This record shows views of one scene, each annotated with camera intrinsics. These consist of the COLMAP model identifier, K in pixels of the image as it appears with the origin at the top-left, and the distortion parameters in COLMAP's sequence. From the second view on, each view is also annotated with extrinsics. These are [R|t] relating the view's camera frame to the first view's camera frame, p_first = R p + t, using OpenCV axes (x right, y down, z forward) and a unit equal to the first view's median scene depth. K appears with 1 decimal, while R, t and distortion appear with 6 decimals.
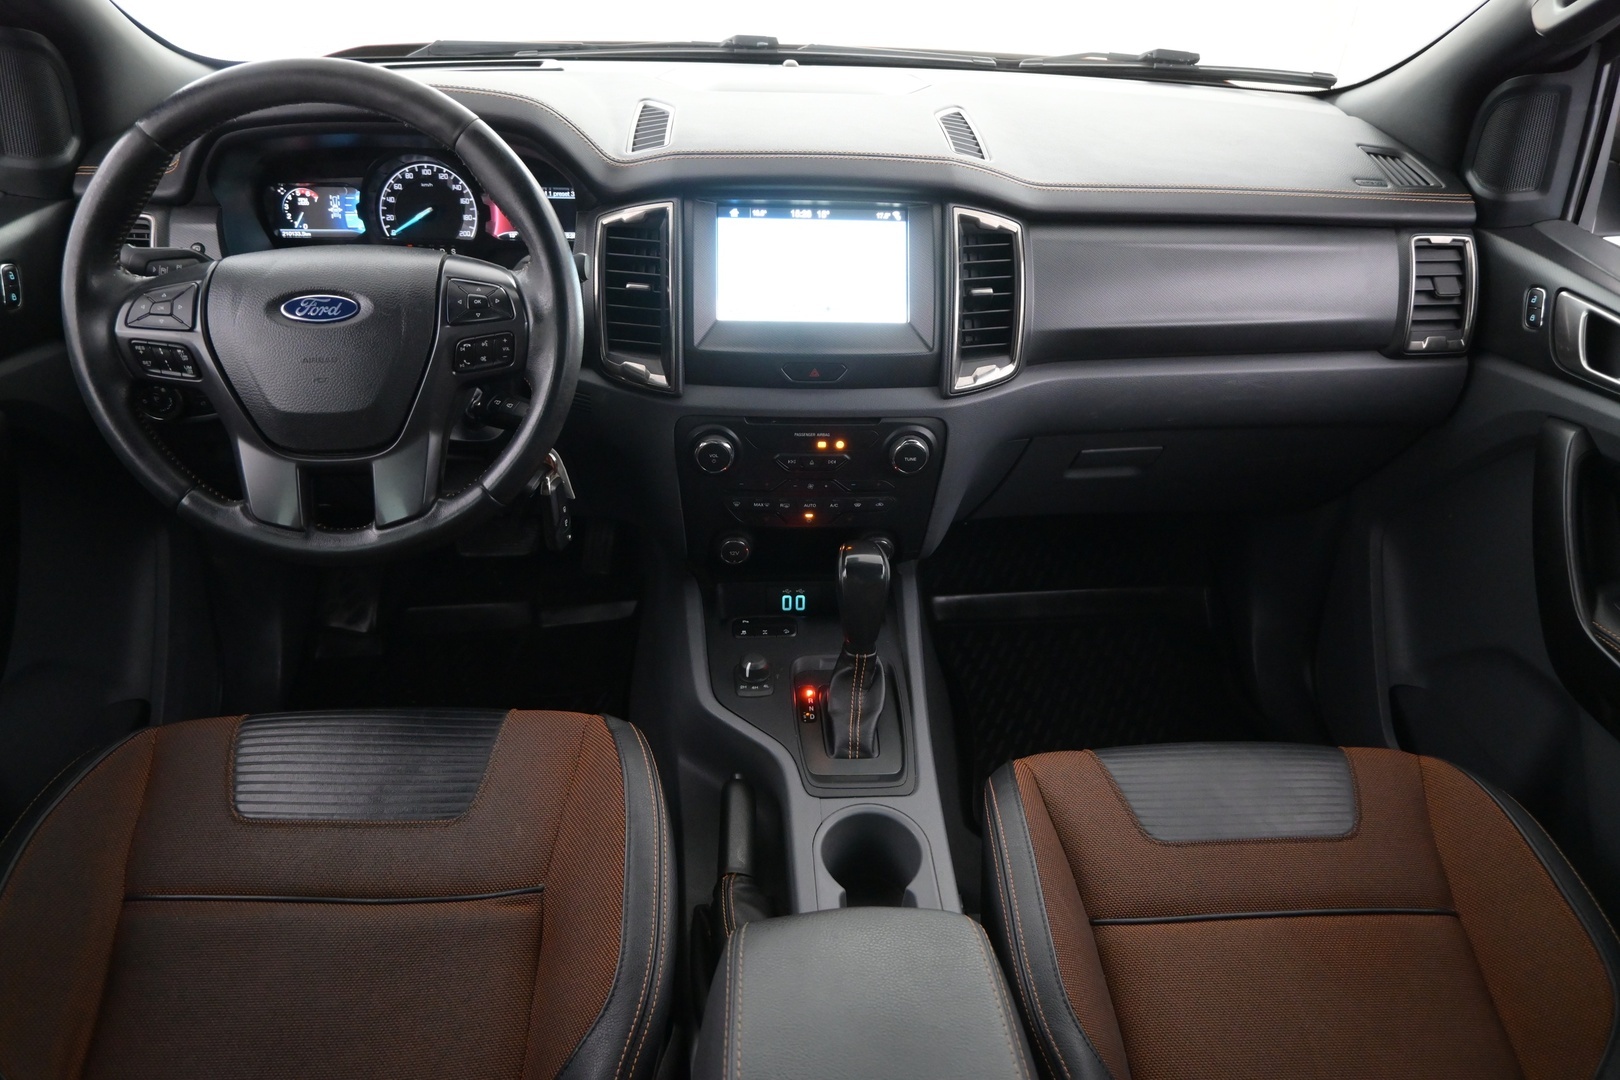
lens RADIAL K [[1092.2, 0, 813.0], [0, 1092.2, 530.0], [0, 0, 1]] dist [-0.018256, 0.000148]
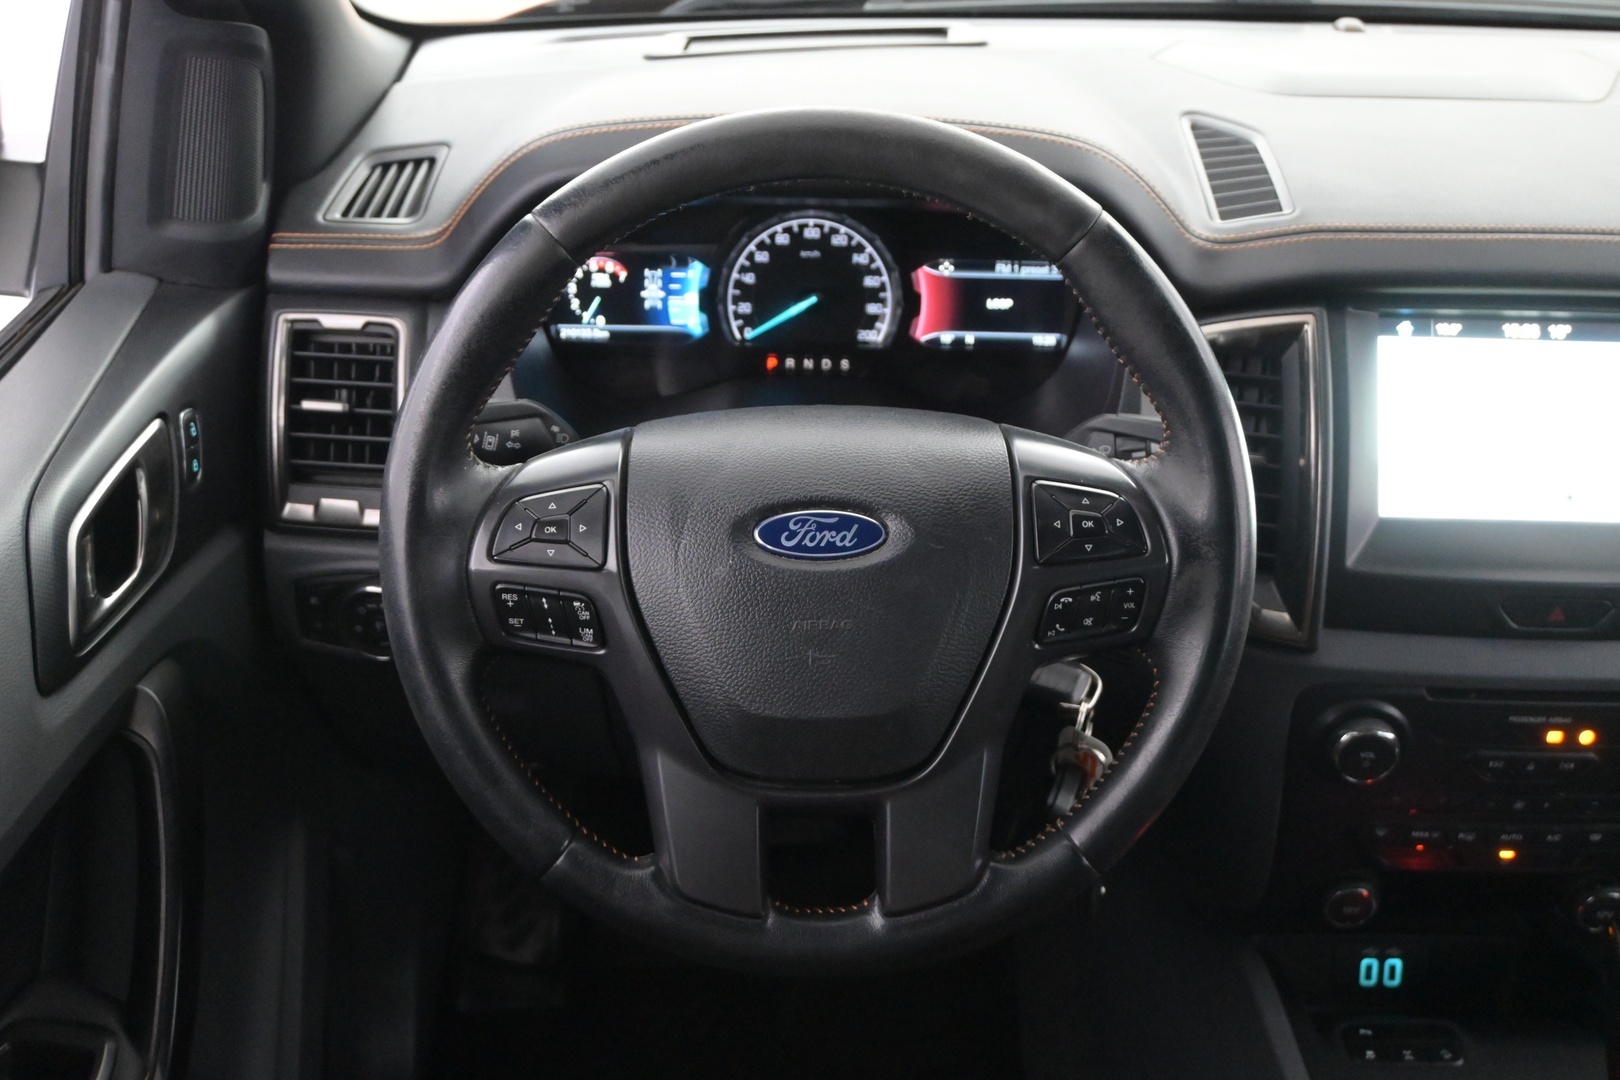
lens RADIAL K [[1837.2, 0, 808.0], [0, 1837.2, 532.3], [0, 0, 1]] dist [-0.010561, 0.000000]
pose [[0.997810, 0.018497, -0.063504, -0.321763], [-0.022742, 0.997507, -0.066798, -0.112877], [0.062110, 0.068096, 0.995744, 0.028859]]
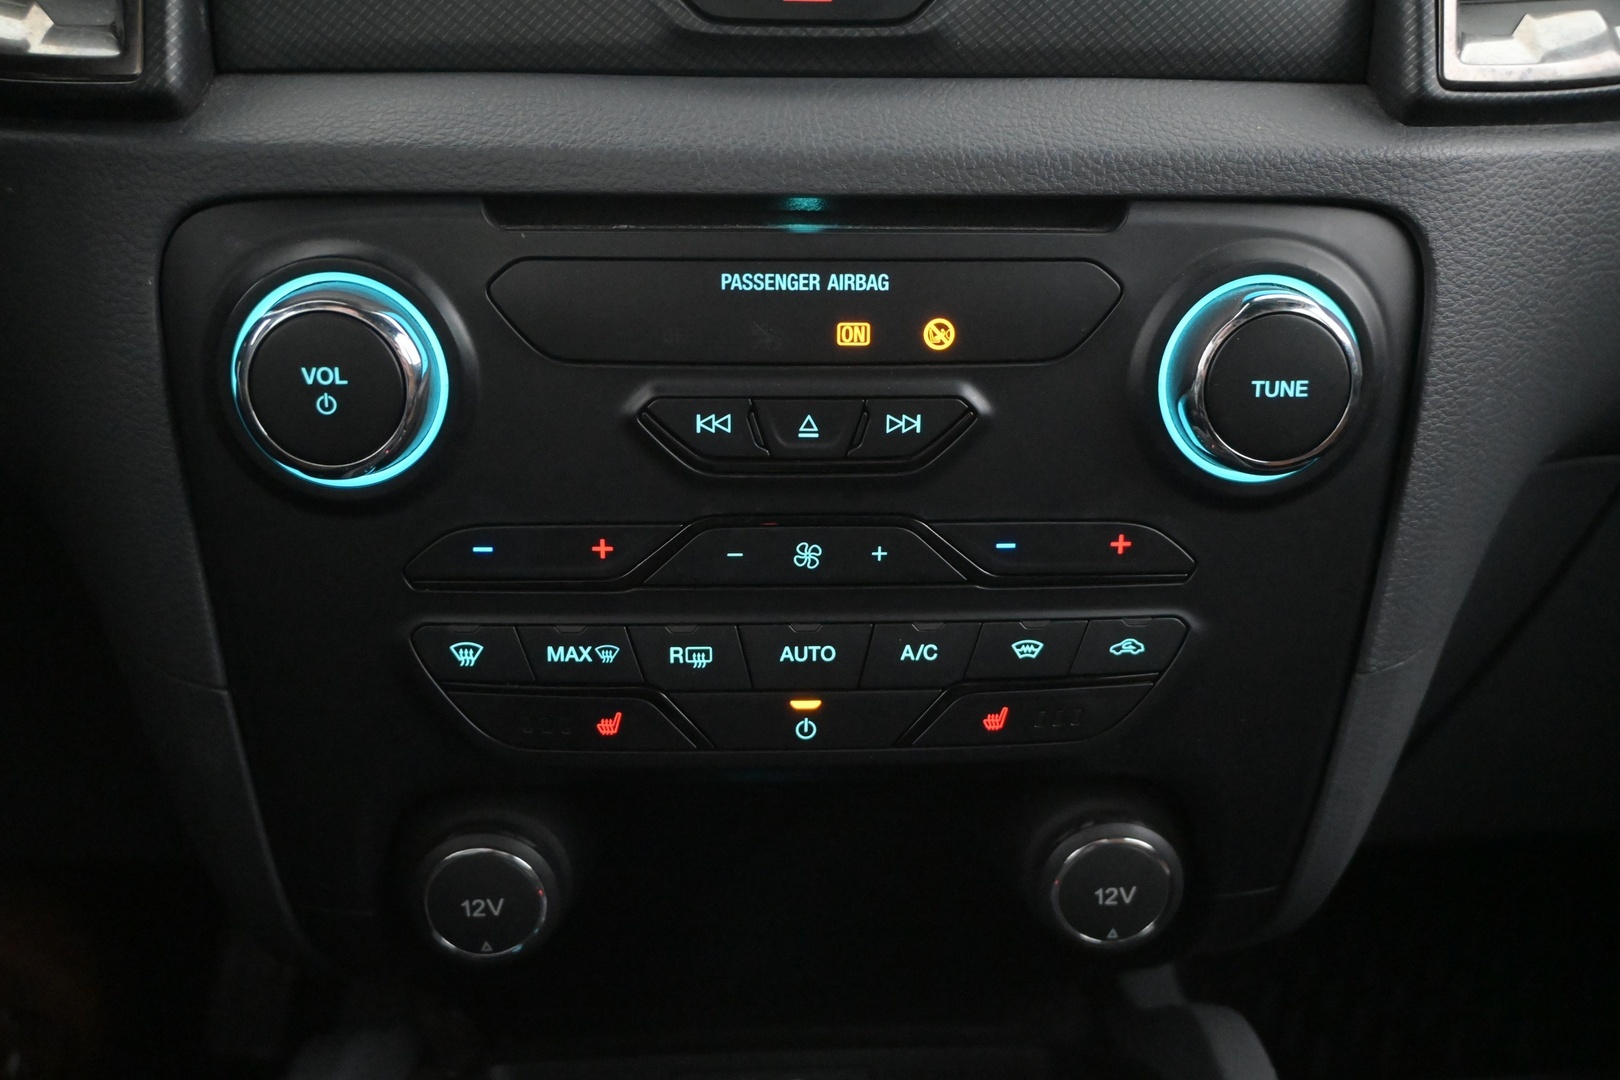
lens RADIAL K [[1556.2, 0, 804.6], [0, 1556.2, 546.8], [0, 0, 1]] dist [0.004848, 0.000000]
pose [[0.999347, -0.031558, -0.017609, 0.002714], [0.025052, 0.956146, -0.291818, 0.049405], [0.026046, 0.291186, 0.956312, 0.733500]]
